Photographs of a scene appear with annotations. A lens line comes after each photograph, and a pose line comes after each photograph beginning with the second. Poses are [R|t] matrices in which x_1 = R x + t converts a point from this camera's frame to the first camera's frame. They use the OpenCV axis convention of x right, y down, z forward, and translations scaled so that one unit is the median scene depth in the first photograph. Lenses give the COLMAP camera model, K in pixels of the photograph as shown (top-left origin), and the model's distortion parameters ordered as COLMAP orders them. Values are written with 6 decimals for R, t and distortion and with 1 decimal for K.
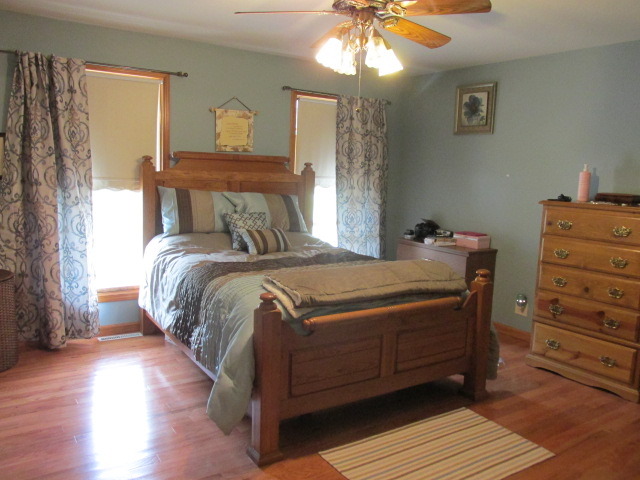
lens RADIAL K [[532.1, 0, 324.6], [0, 532.1, 239.8], [0, 0, 1]] dist [-0.004150, -0.011324]
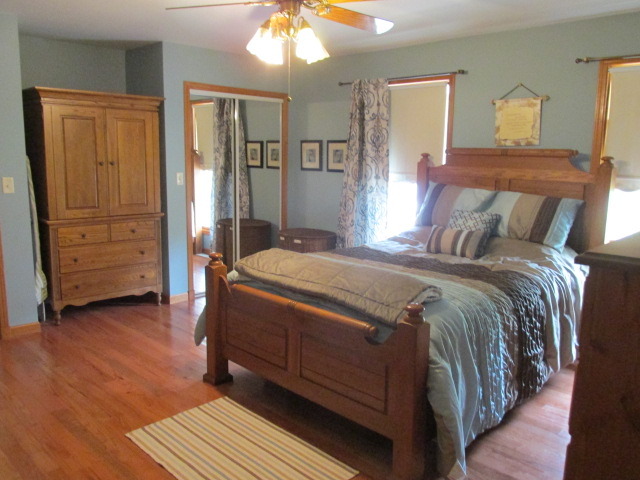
lens RADIAL K [[532.1, 0, 324.6], [0, 532.1, 239.8], [0, 0, 1]] dist [-0.004150, -0.011324]
pose [[0.221830, 0.126057, -0.966903, 0.751369], [-0.141460, 0.985278, 0.095999, -0.059995], [0.964770, 0.115482, 0.236396, 0.587532]]
